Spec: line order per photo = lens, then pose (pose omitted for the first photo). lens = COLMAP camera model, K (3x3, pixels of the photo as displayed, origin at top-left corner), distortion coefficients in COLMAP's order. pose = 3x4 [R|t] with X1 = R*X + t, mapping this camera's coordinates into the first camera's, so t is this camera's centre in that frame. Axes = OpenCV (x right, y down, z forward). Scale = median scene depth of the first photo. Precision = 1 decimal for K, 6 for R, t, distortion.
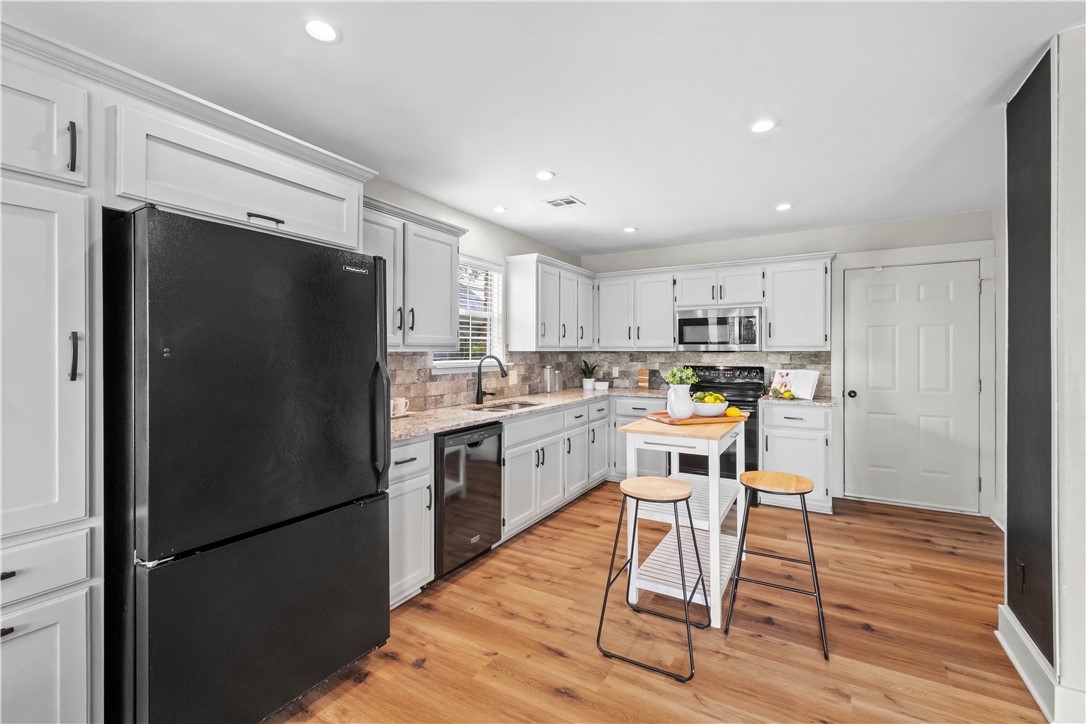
lens RADIAL K [[471.9, 0, 542.0], [0, 471.9, 358.1], [0, 0, 1]] dist [0.002483, 0.000279]
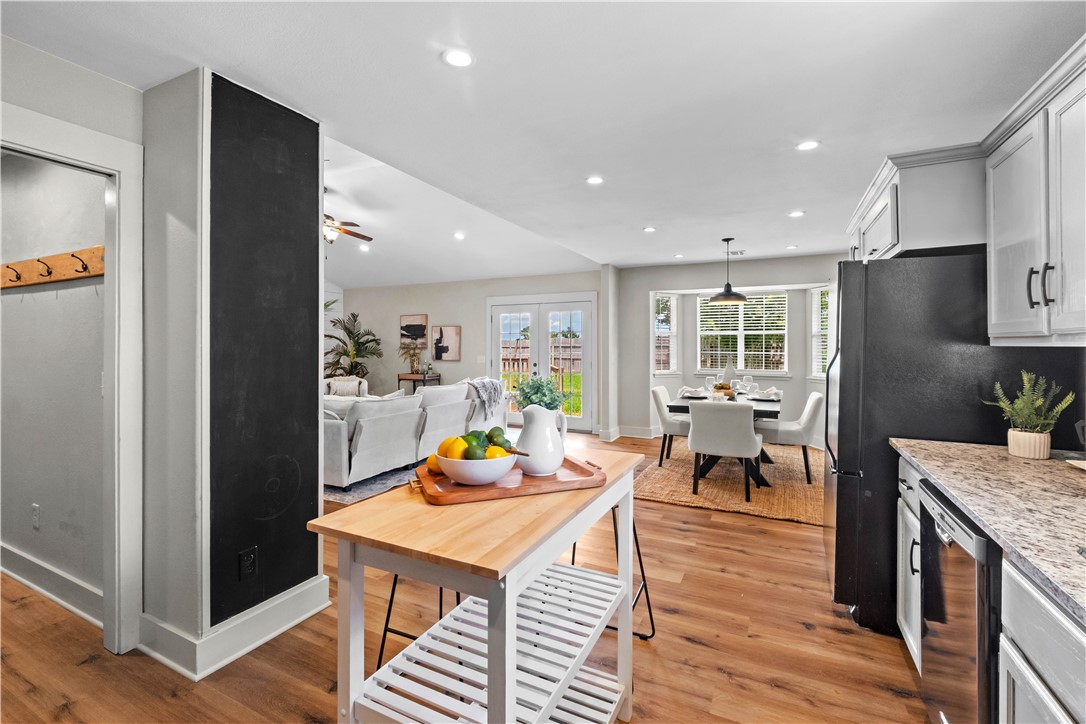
lens RADIAL K [[474.7, 0, 545.5], [0, 474.7, 341.7], [0, 0, 1]] dist [0.001248, 0.000046]
pose [[-0.996985, -0.001100, -0.077583, 0.212247], [-0.001580, 0.999980, 0.006116, -0.013604], [0.077575, 0.006220, -0.996967, 0.984202]]
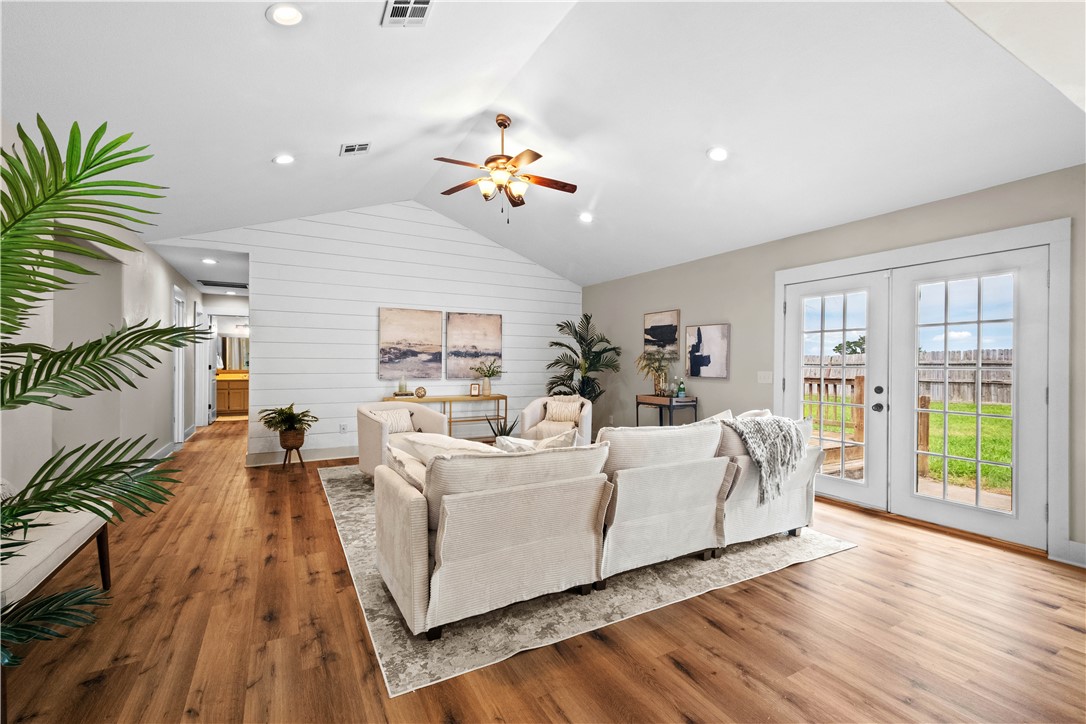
lens RADIAL K [[470.9, 0, 540.2], [0, 470.9, 365.1], [0, 0, 1]] dist [0.017154, 0.000137]
pose [[-0.861678, -0.008693, 0.507381, 0.211401], [0.000374, 0.999842, 0.017765, 0.019328], [-0.507455, 0.015497, -0.861539, 0.321403]]
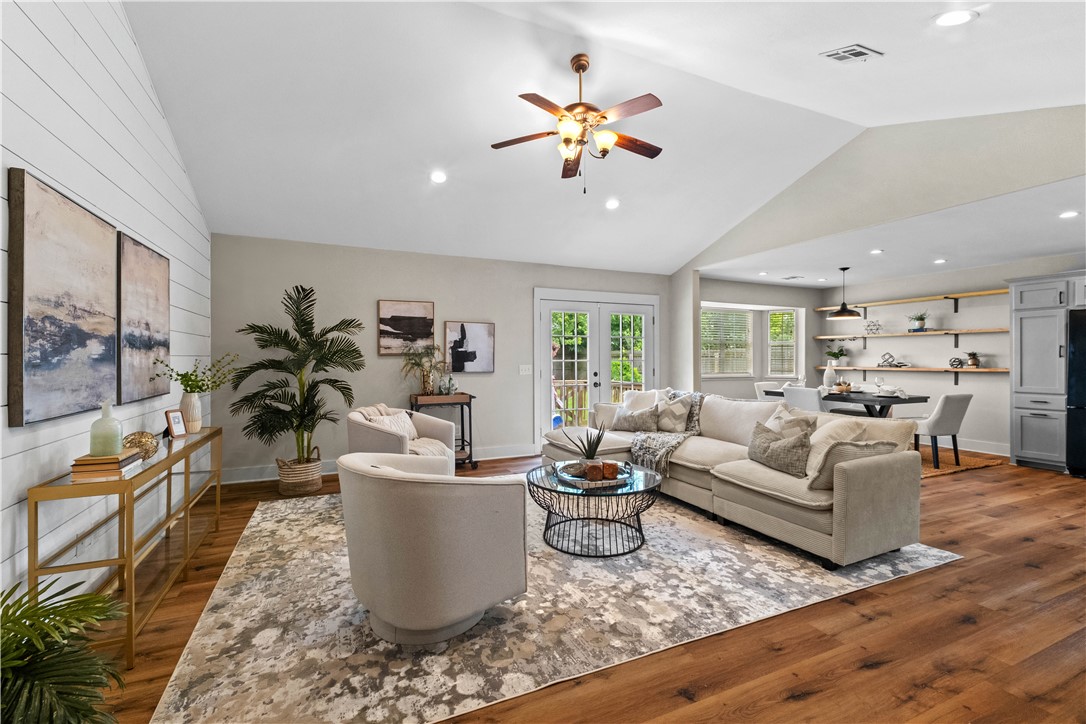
lens RADIAL K [[471.9, 0, 542.0], [0, 471.9, 358.1], [0, 0, 1]] dist [0.002483, 0.000279]
pose [[-0.574302, 0.000871, -0.818643, 1.430528], [-0.012175, 0.999880, 0.009605, 0.019871], [0.818553, 0.015484, -0.574222, -0.066391]]
